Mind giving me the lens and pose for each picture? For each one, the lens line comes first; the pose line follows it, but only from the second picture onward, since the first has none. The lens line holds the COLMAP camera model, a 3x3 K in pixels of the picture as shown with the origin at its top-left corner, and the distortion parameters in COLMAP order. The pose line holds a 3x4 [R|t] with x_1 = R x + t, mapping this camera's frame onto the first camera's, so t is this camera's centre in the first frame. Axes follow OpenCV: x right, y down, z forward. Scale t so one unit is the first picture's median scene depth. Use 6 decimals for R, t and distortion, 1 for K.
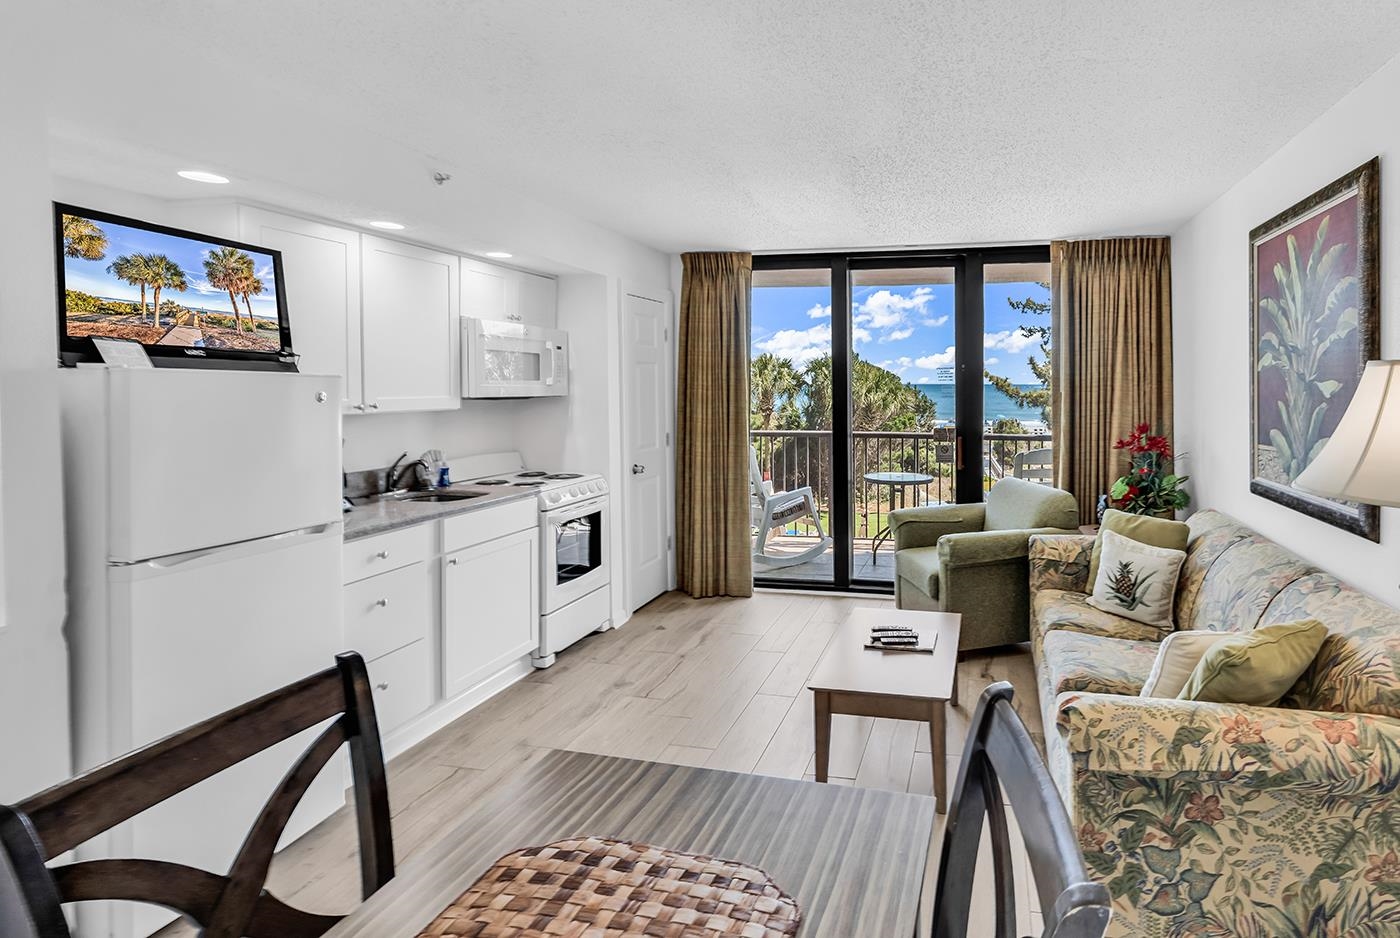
lens RADIAL K [[673.0, 0, 885.8], [0, 673.0, 390.6], [0, 0, 1]] dist [0.001333, 0.000641]
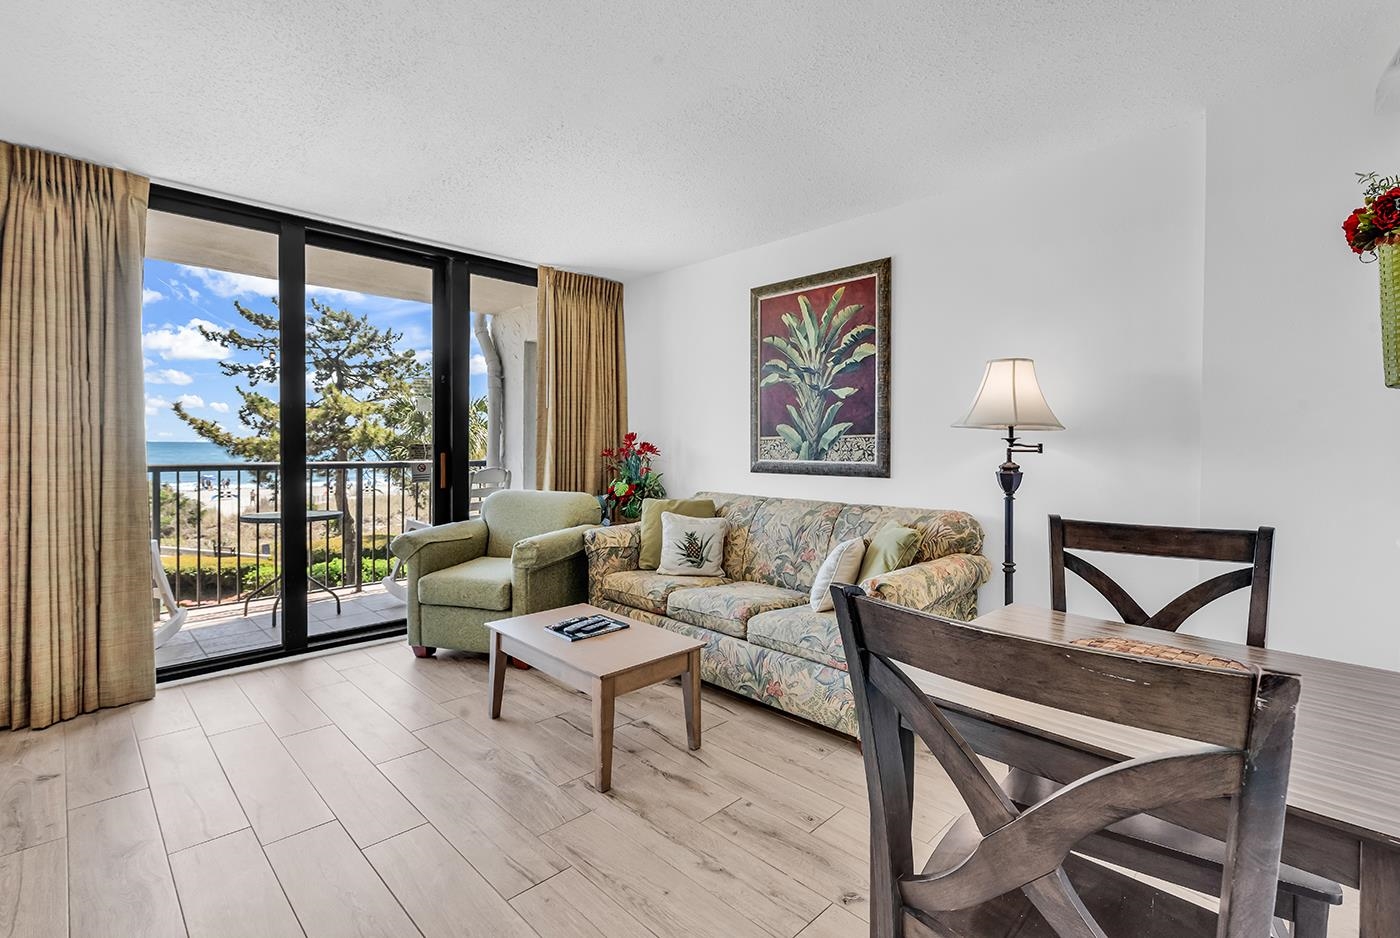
lens RADIAL K [[638.1, 0, 705.8], [0, 638.1, 456.6], [0, 0, 1]] dist [0.000645, 0.000070]
pose [[0.580787, -0.017034, 0.813877, -0.544870], [0.007418, 0.999850, 0.015633, 0.085043], [-0.814021, -0.003042, 0.580827, 0.255027]]
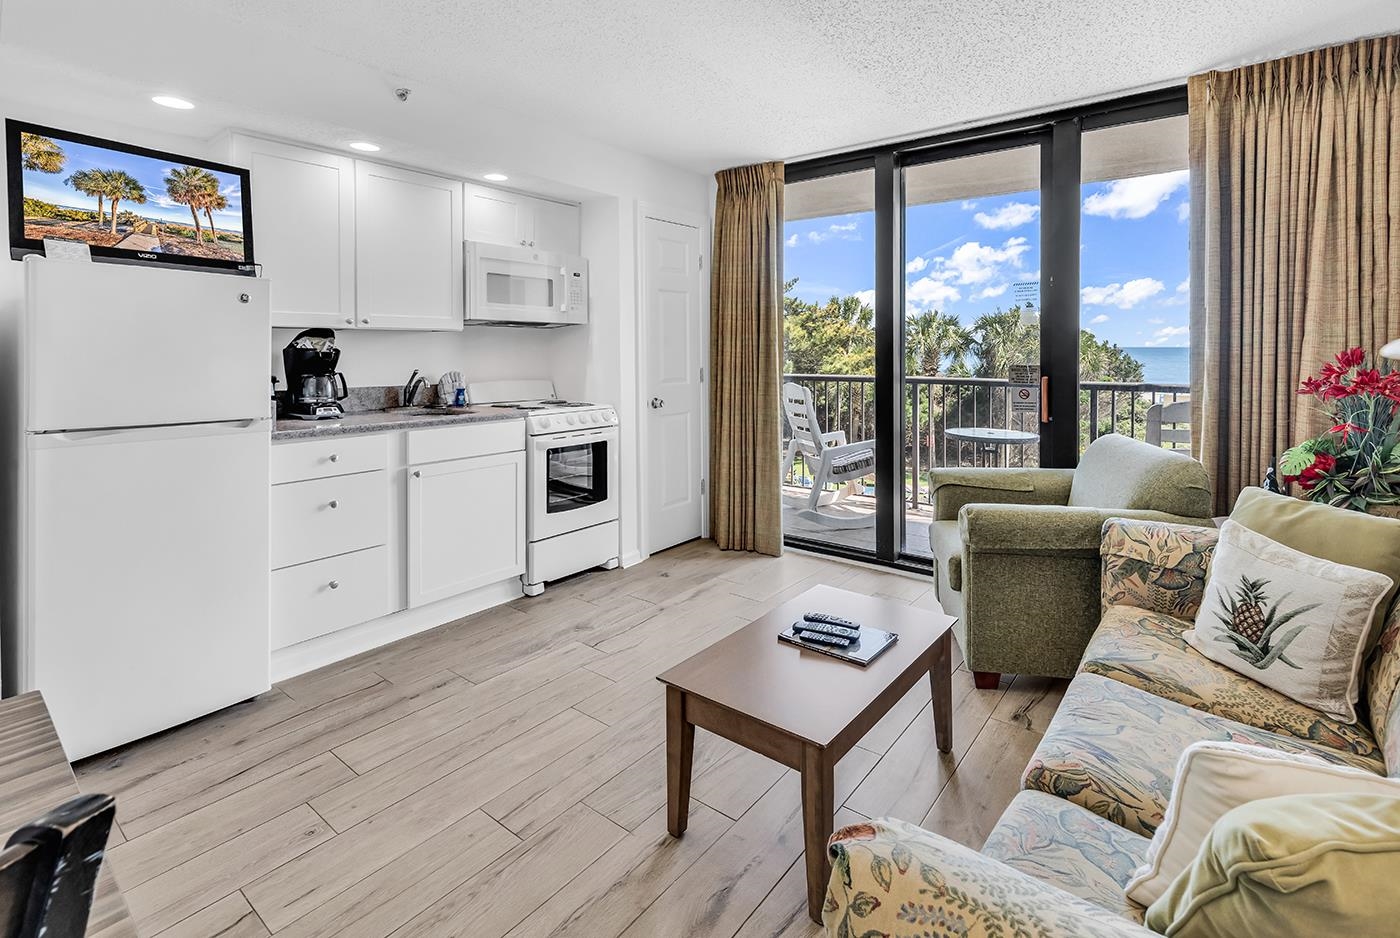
lens RADIAL K [[673.1, 0, 741.4], [0, 673.1, 359.8], [0, 0, 1]] dist [-0.001509, 0.000556]
pose [[0.882032, 0.002674, -0.471181, 0.221158], [-0.000386, 0.999988, 0.004951, 0.063965], [0.471189, -0.004185, 0.882022, 0.281223]]
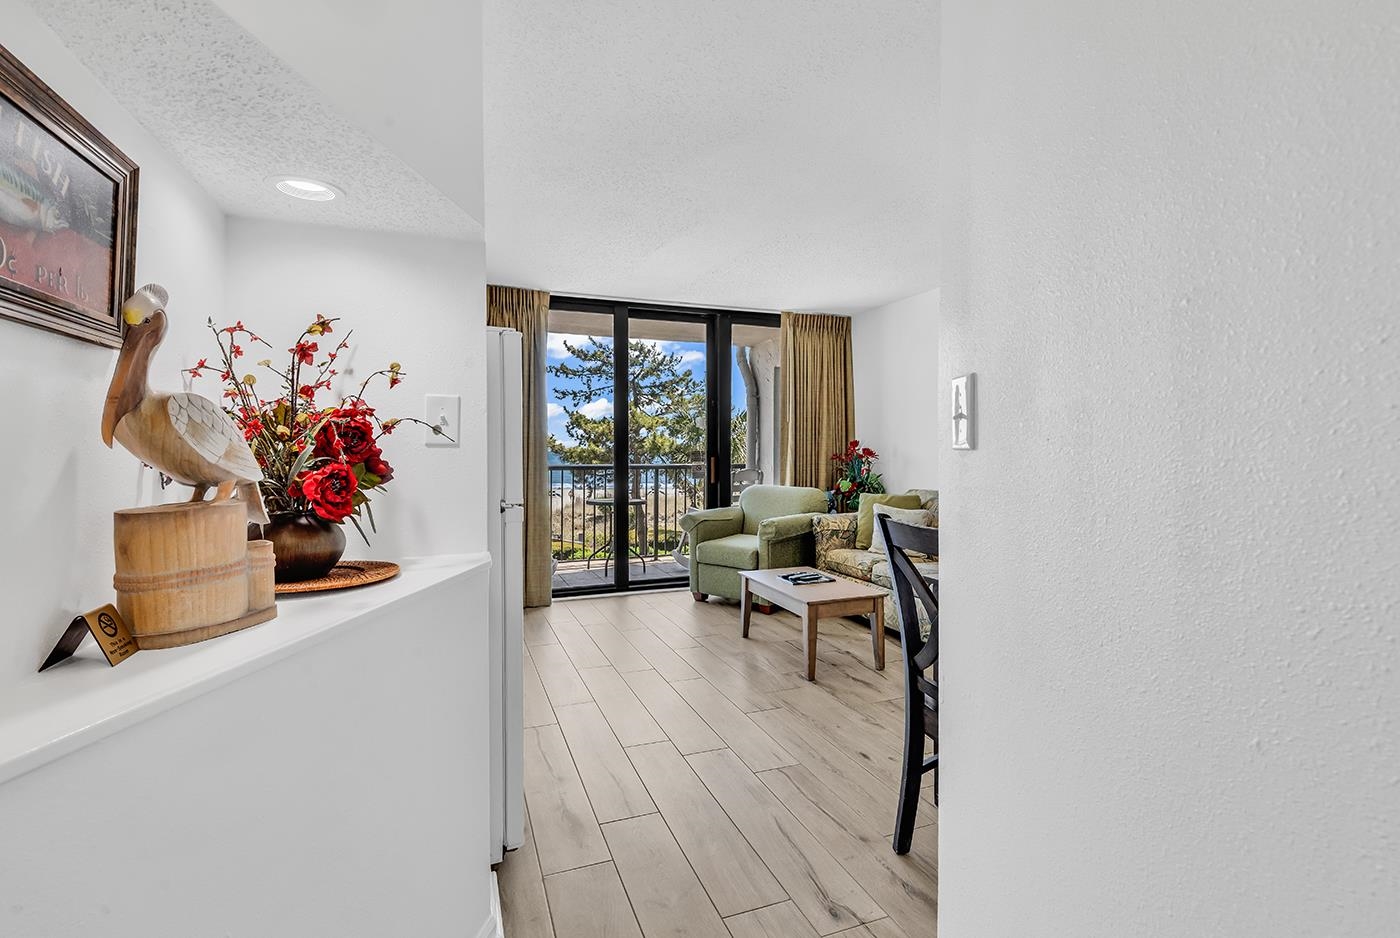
lens RADIAL K [[641.8, 0, 705.7], [0, 641.8, 459.9], [0, 0, 1]] dist [0.000993, 0.000183]
pose [[0.854613, -0.014311, 0.519069, -0.727274], [0.012614, 0.999897, 0.006800, 0.088768], [-0.519113, 0.000736, 0.854705, -0.046026]]
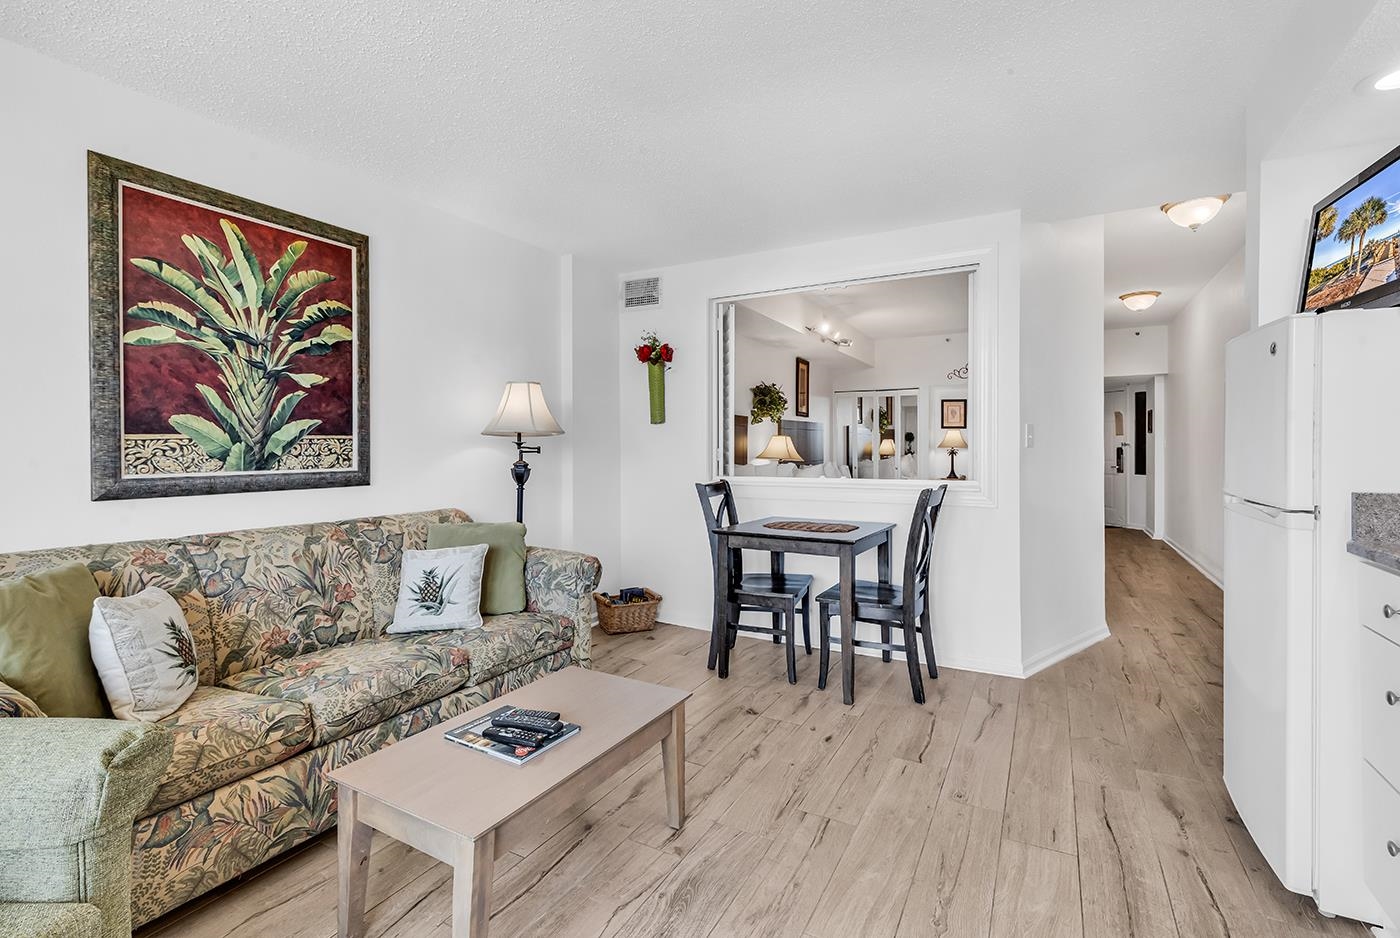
lens RADIAL K [[615.9, 0, 721.1], [0, 615.9, 453.0], [0, 0, 1]] dist [0.002413, 0.000237]
pose [[-0.945783, -0.001102, 0.324796, -0.301847], [0.004633, 0.999847, 0.016884, 0.079422], [-0.324765, 0.017473, -0.945633, 1.253455]]
